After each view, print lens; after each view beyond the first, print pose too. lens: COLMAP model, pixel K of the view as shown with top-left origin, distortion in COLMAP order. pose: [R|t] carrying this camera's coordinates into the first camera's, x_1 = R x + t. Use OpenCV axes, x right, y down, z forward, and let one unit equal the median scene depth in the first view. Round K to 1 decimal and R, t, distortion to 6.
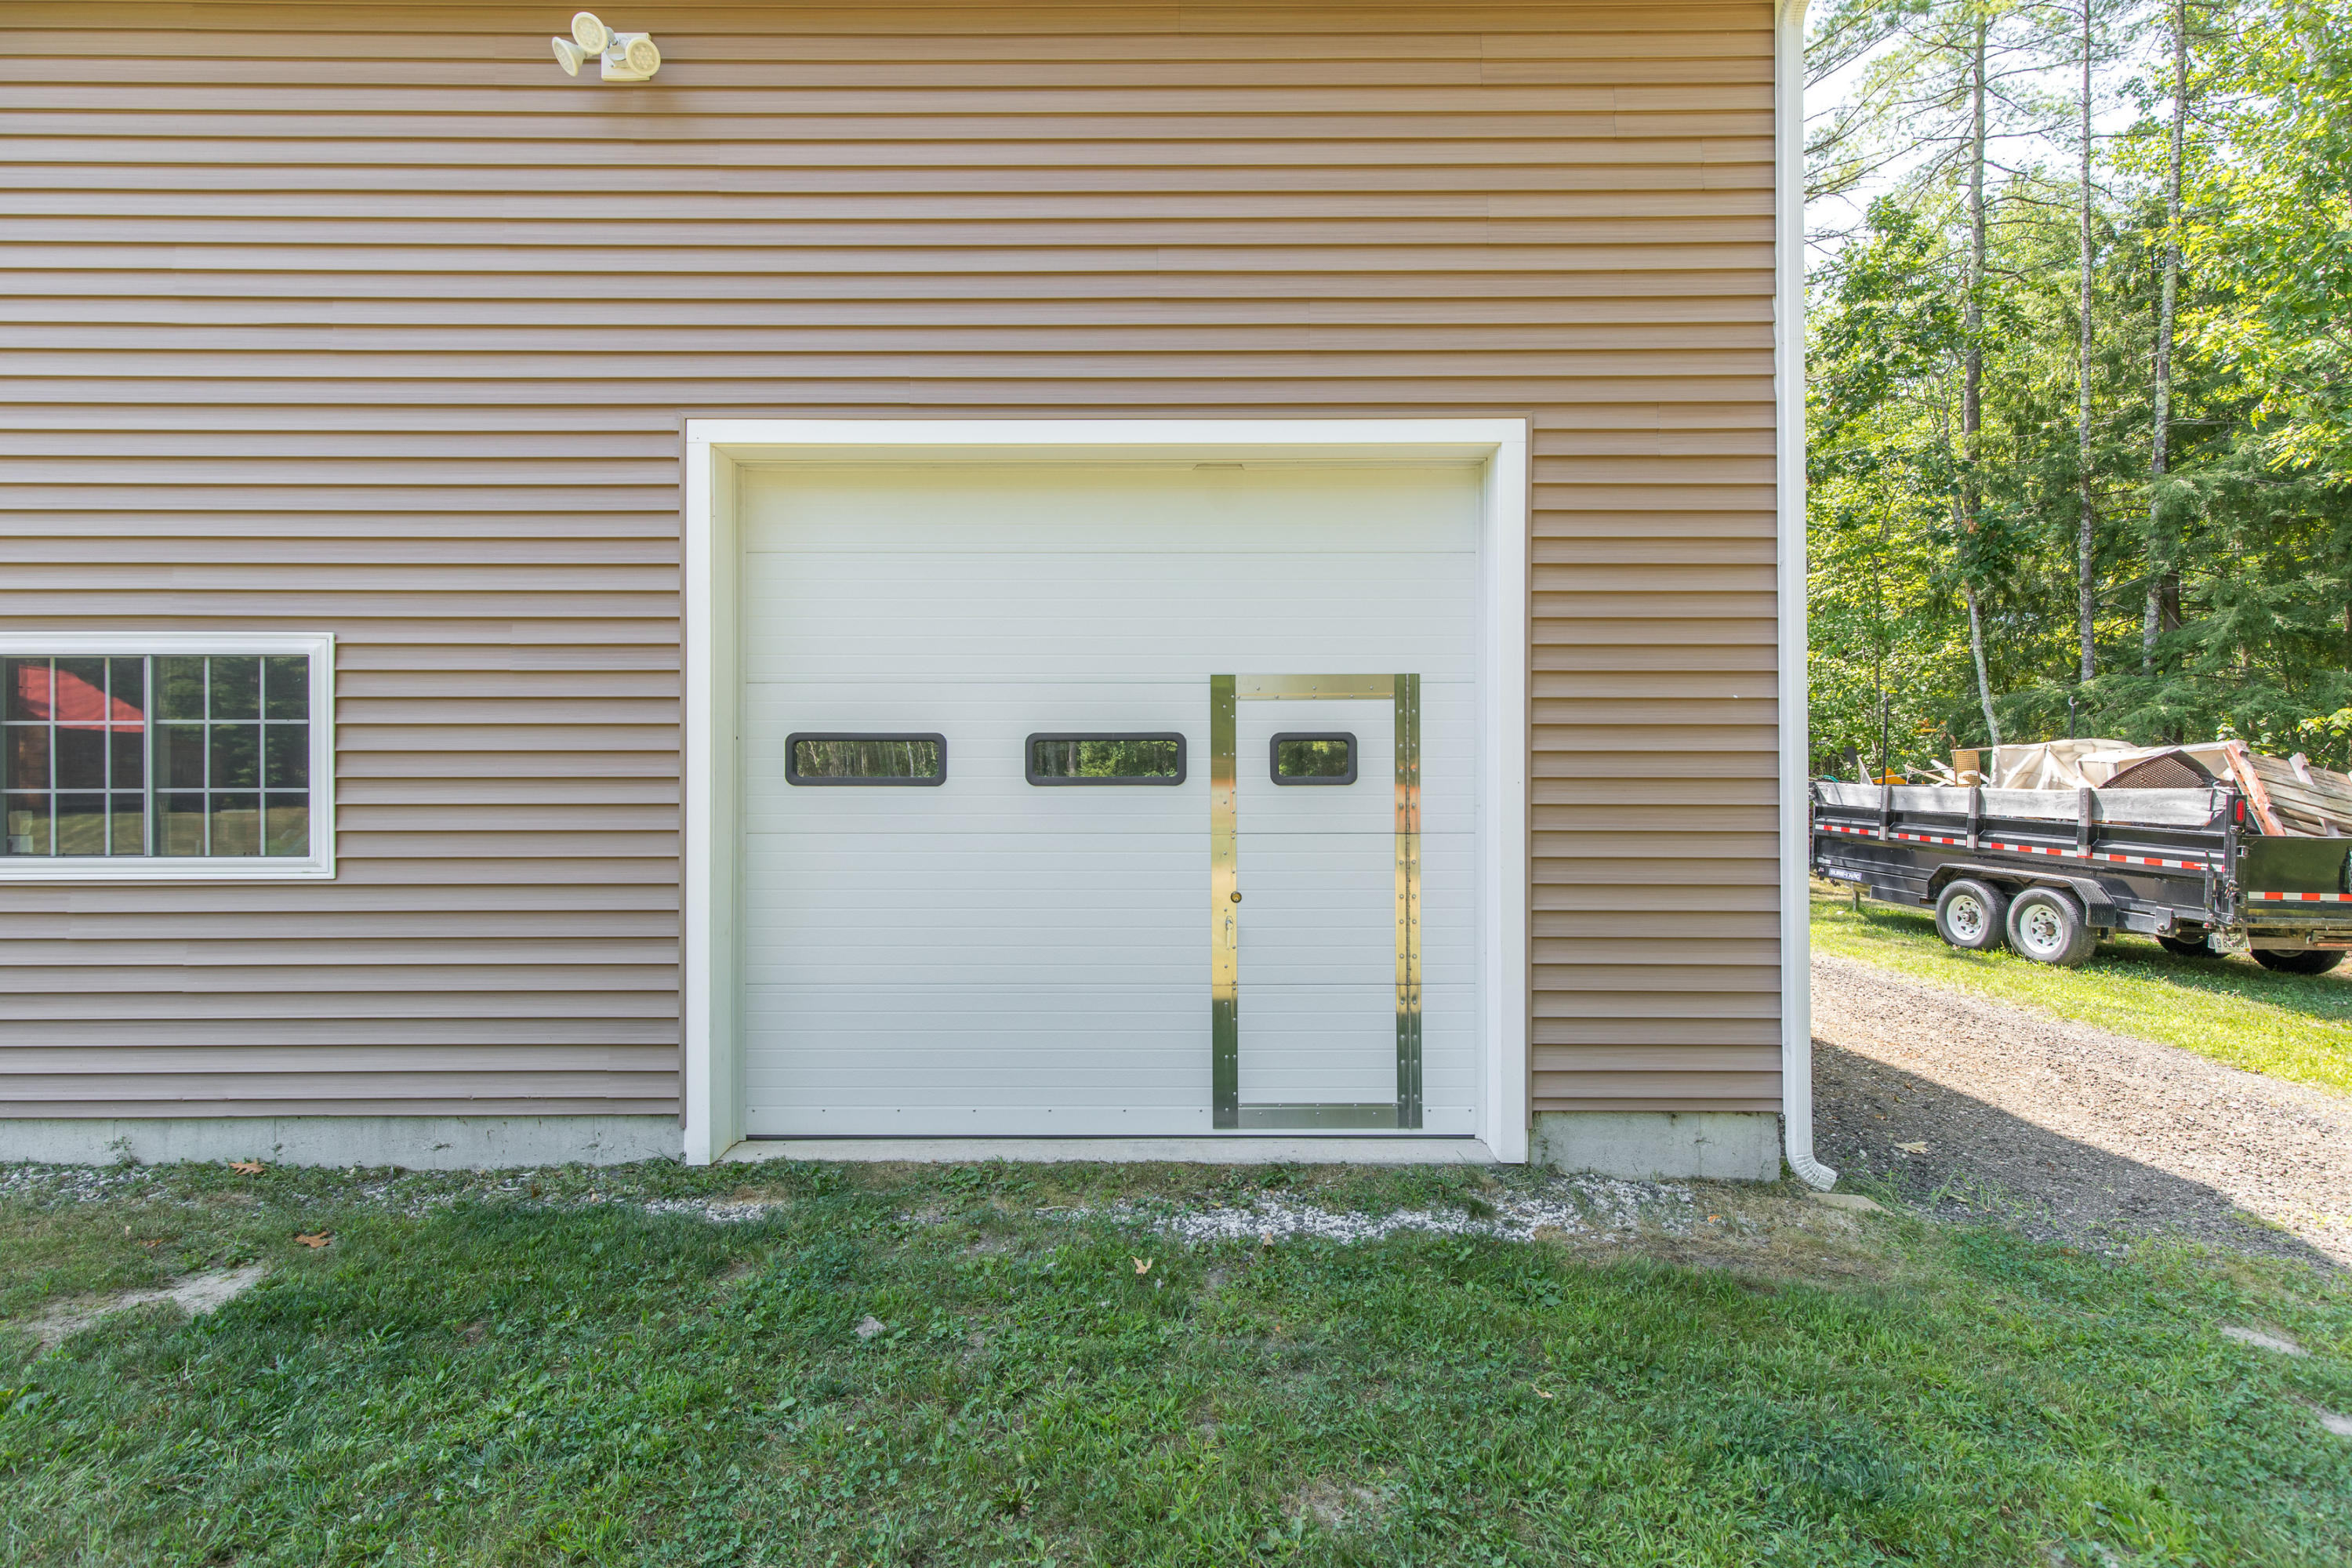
lens RADIAL K [[1063.5, 0, 1182.5], [0, 1063.5, 787.1], [0, 0, 1]] dist [0.009472, -0.000287]
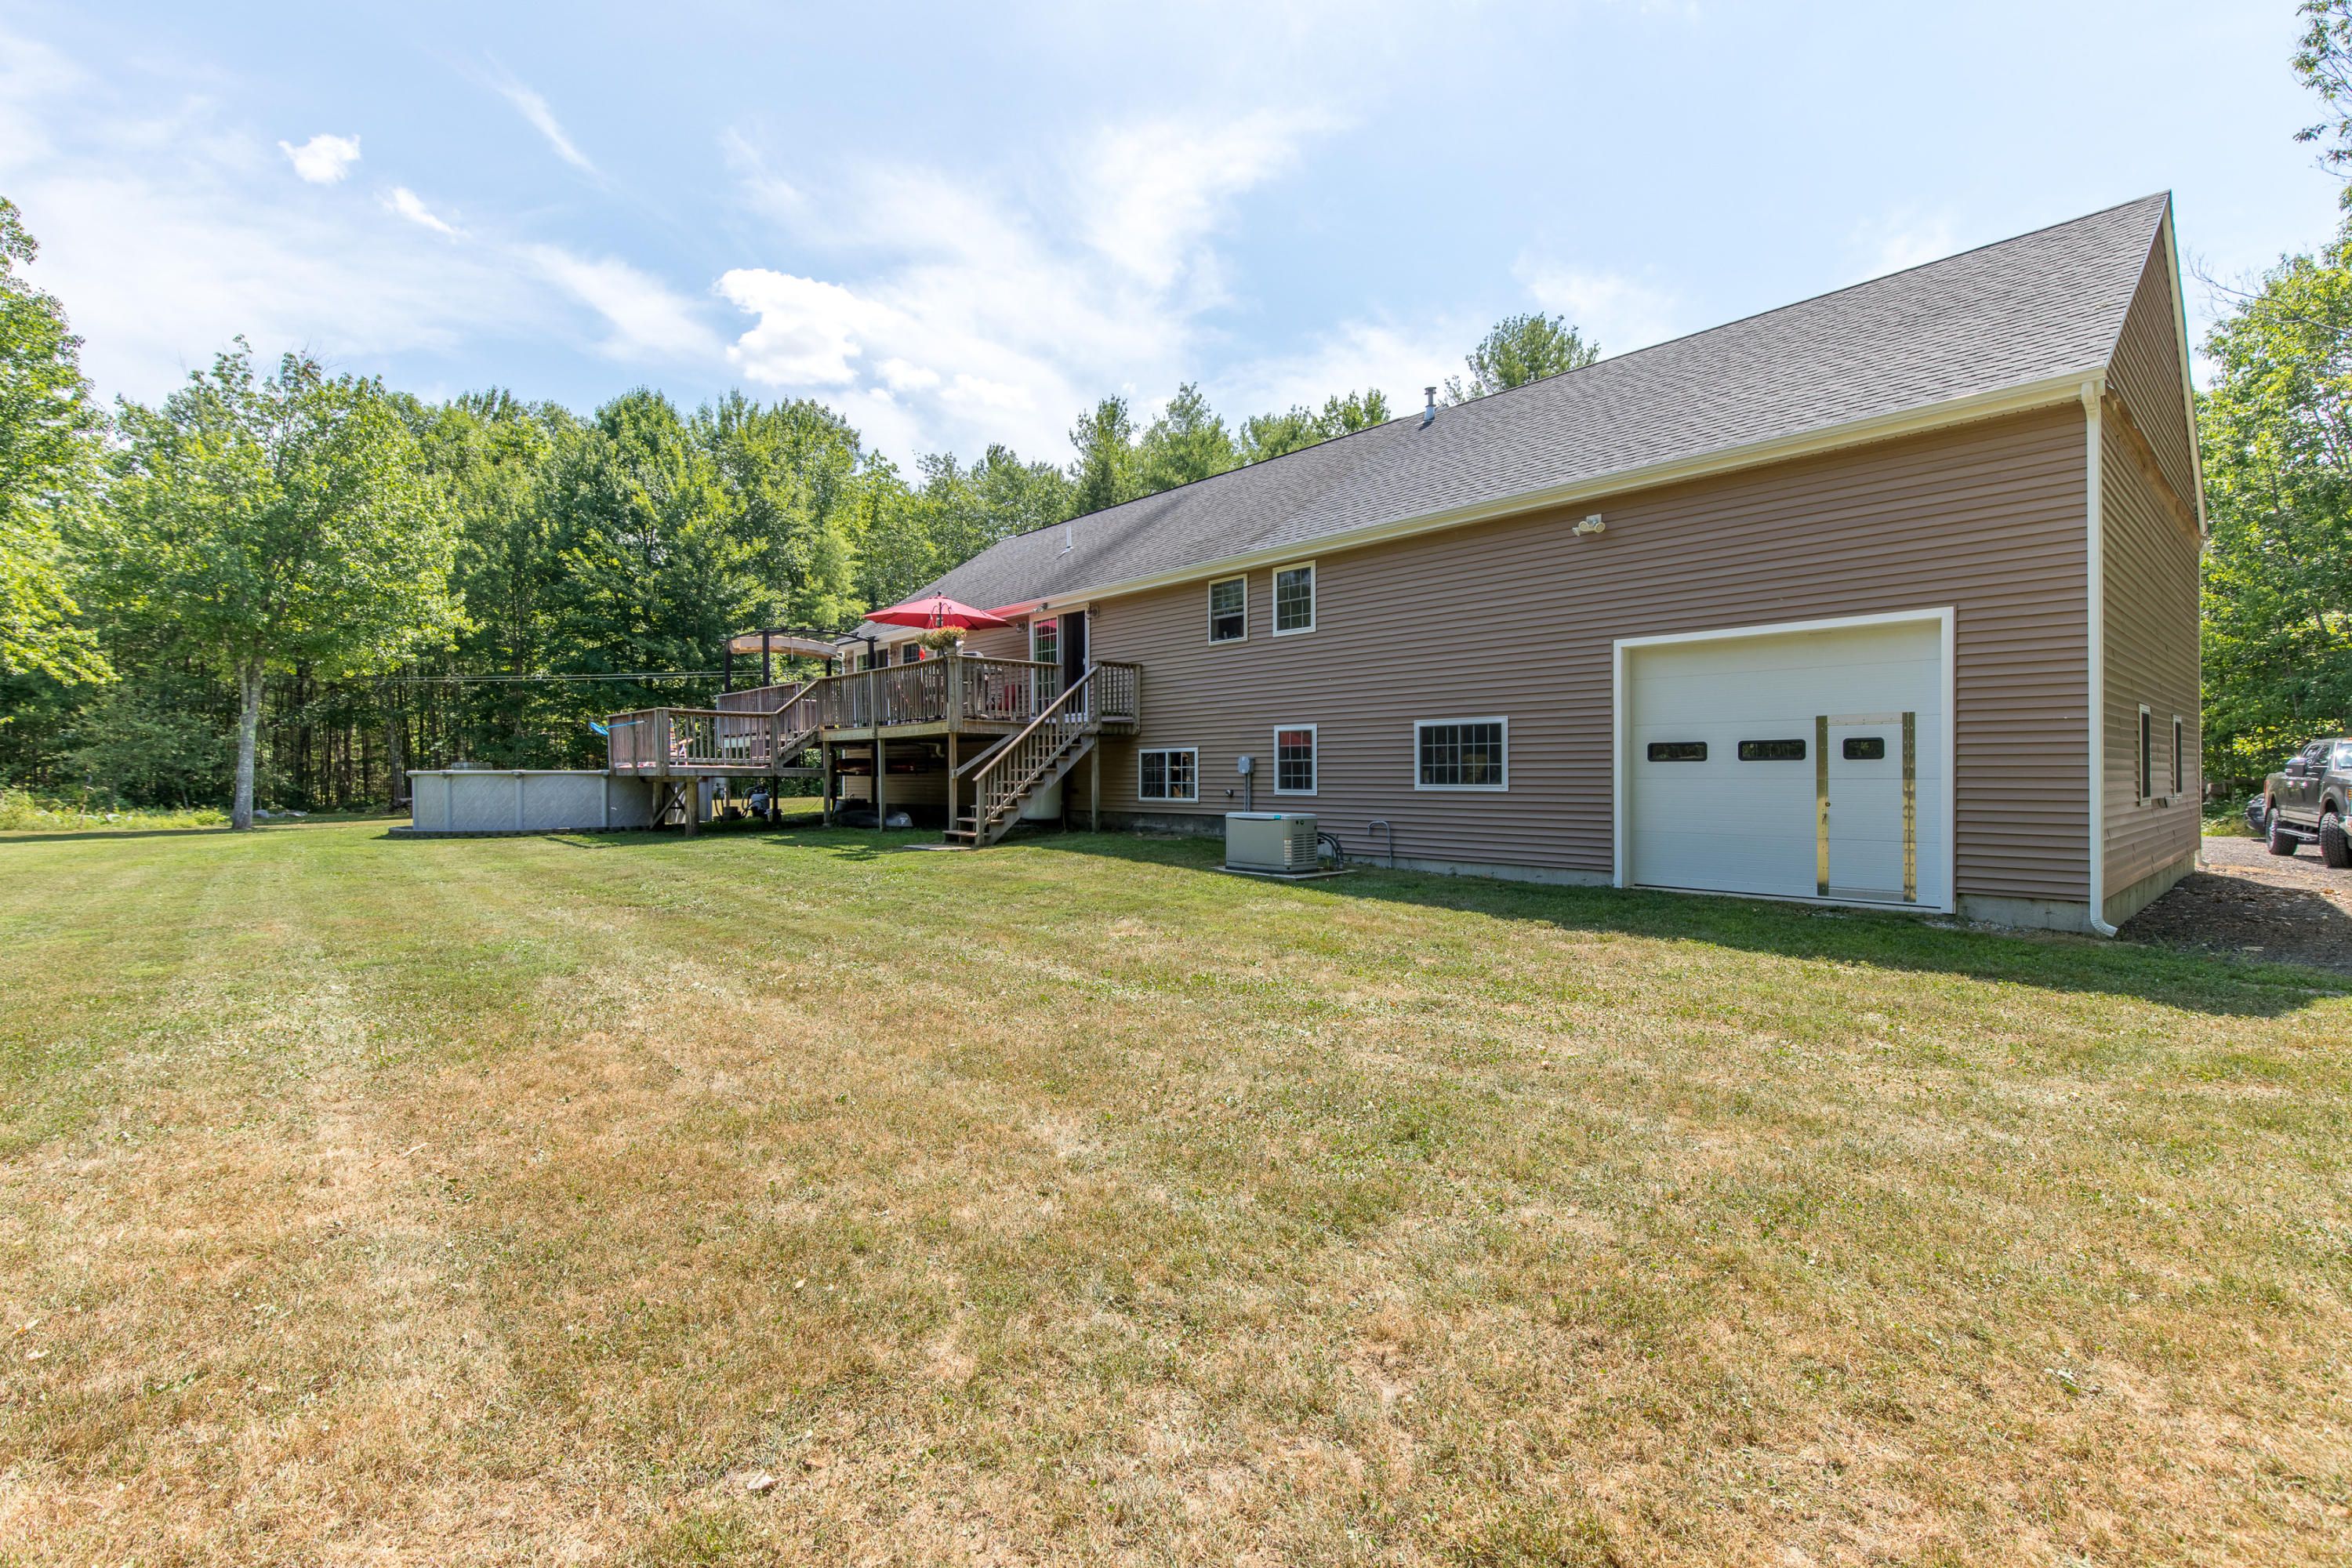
lens RADIAL K [[1063.5, 0, 1181.3], [0, 1063.5, 776.9], [0, 0, 1]] dist [0.009472, -0.000287]
pose [[0.674950, 0.000921, -0.737863, 0.924740], [0.006636, 0.999951, 0.007318, 0.010965], [0.737834, -0.009836, 0.674910, -1.919086]]
